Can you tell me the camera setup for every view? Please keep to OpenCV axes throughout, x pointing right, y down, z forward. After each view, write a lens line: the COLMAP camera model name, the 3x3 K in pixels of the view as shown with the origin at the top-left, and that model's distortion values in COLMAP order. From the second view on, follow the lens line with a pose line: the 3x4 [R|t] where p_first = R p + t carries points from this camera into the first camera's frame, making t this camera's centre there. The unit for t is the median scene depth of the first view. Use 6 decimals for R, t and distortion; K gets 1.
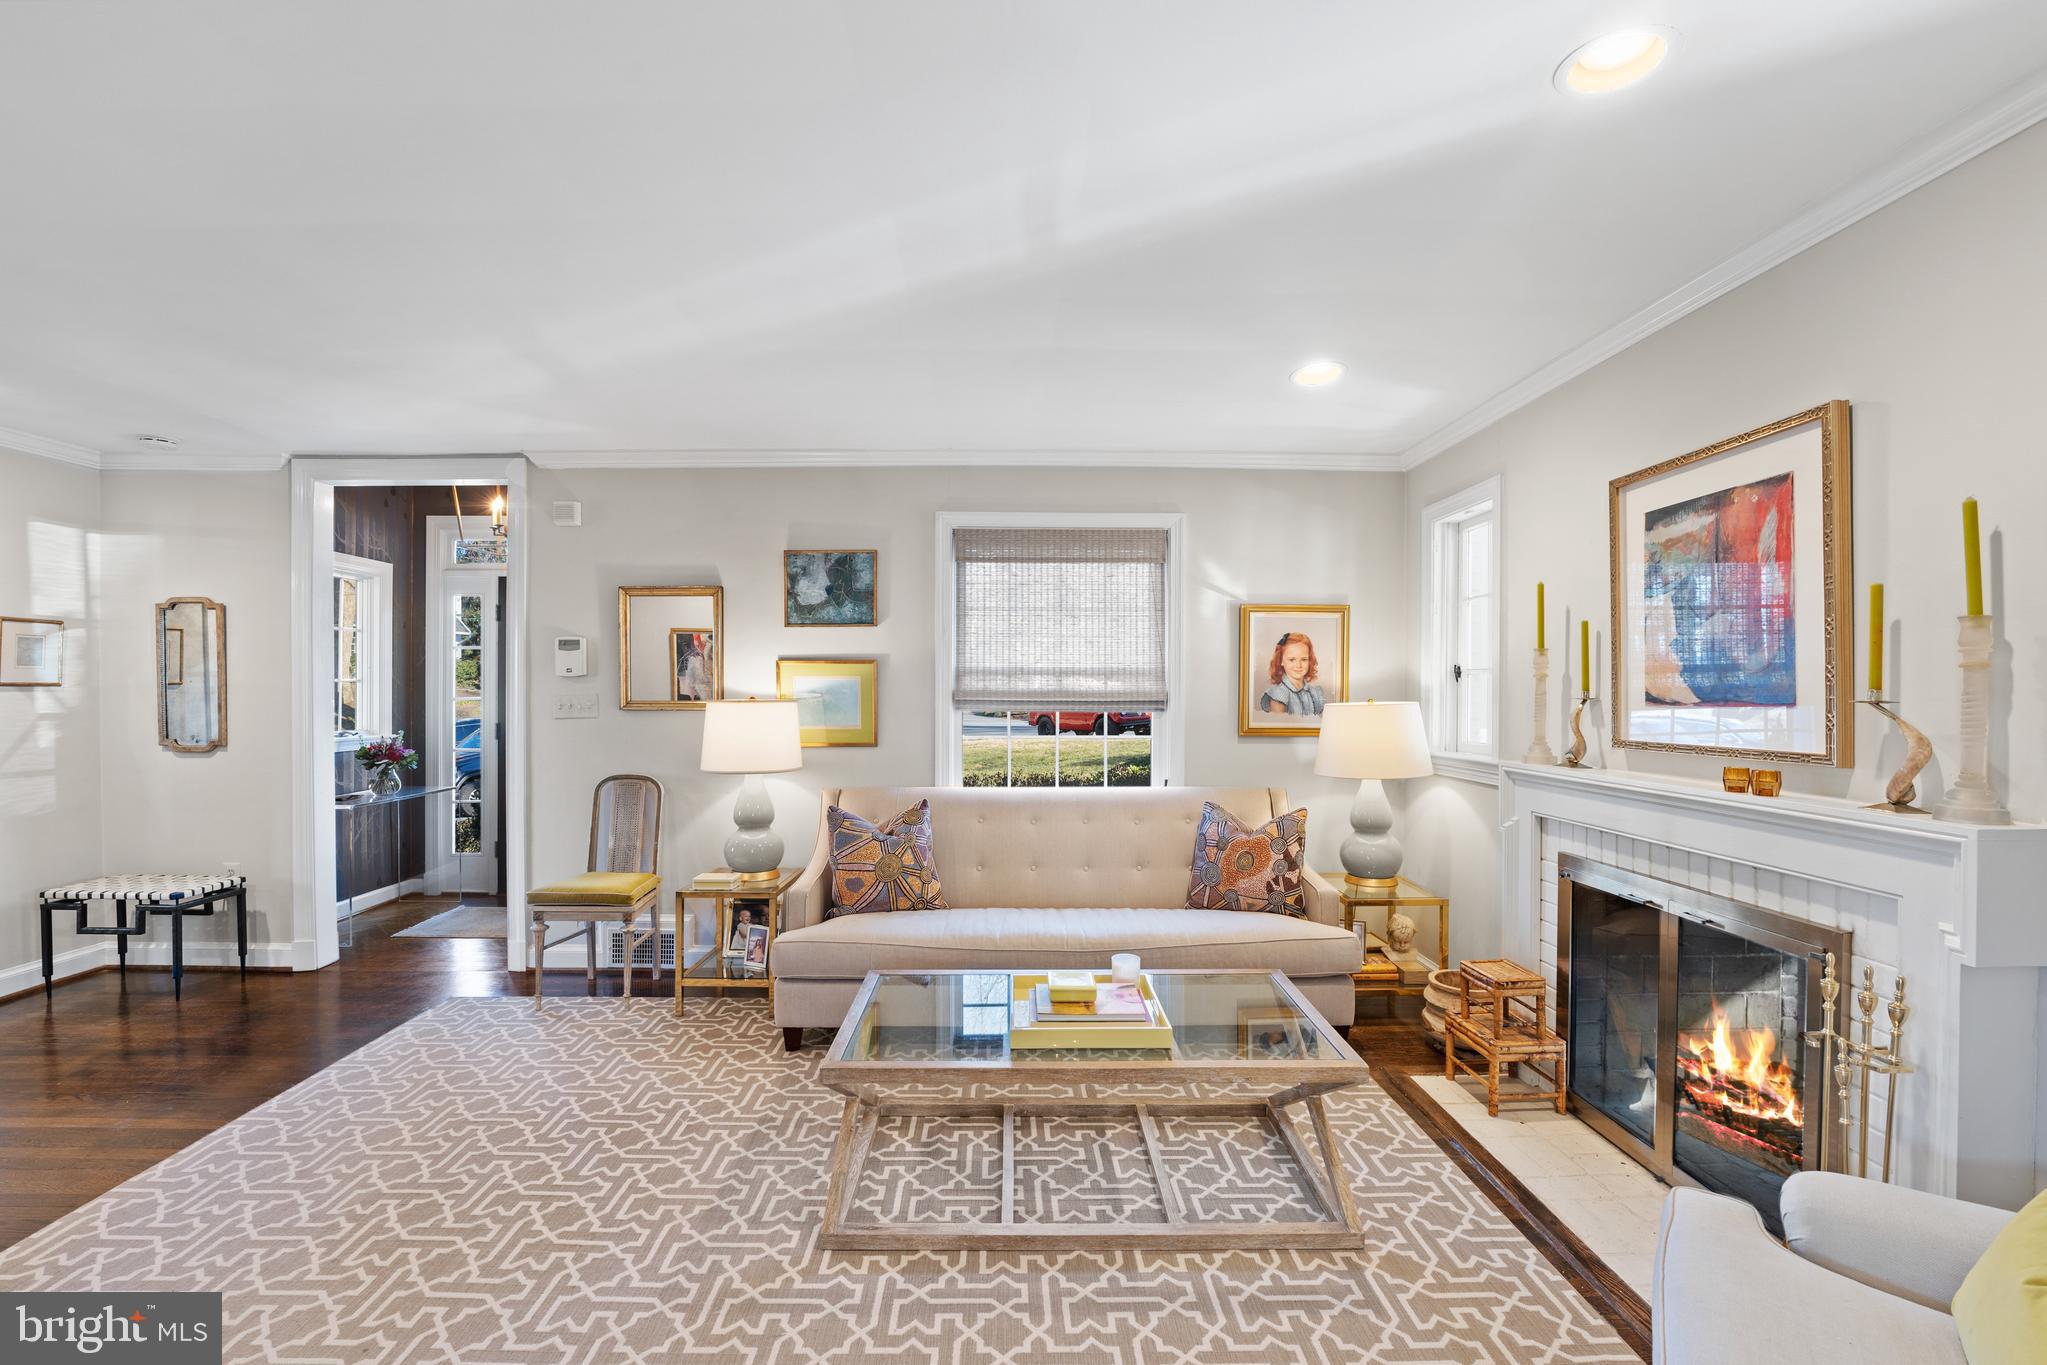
lens RADIAL K [[869.1, 0, 1022.4], [0, 869.1, 695.2], [0, 0, 1]] dist [-0.045646, -0.000032]
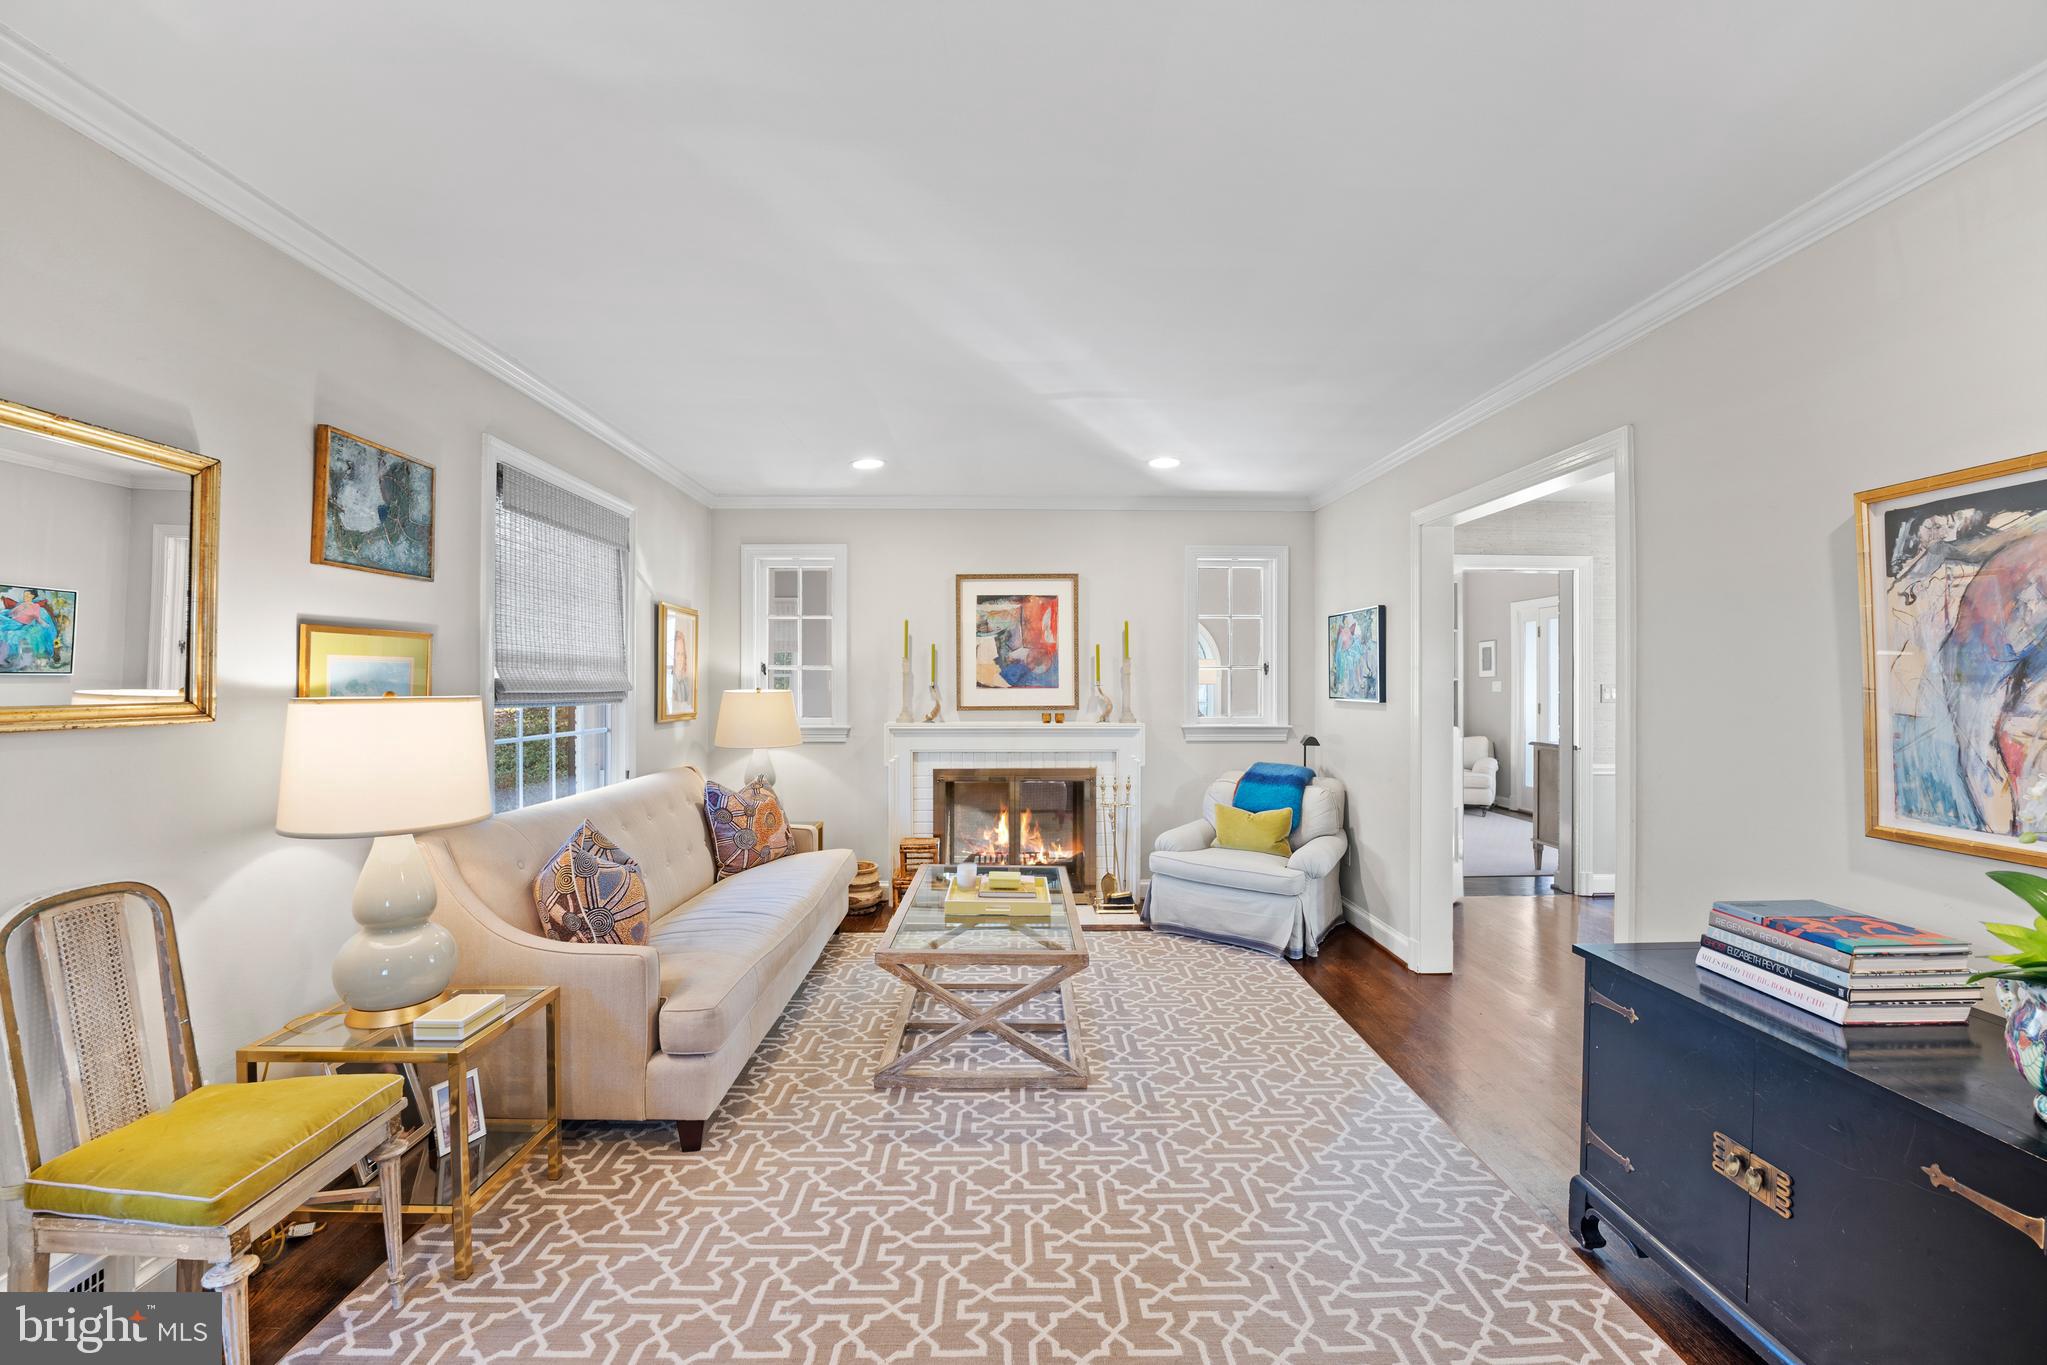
lens RADIAL K [[831.3, 0, 1023.5], [0, 831.3, 682.5], [0, 0, 1]] dist [-0.000537, -0.000135]
pose [[-0.009260, -0.001630, 0.999956, -0.804910], [0.003588, 0.999992, 0.001663, -0.003272], [-0.999951, 0.003603, -0.009254, 0.562636]]
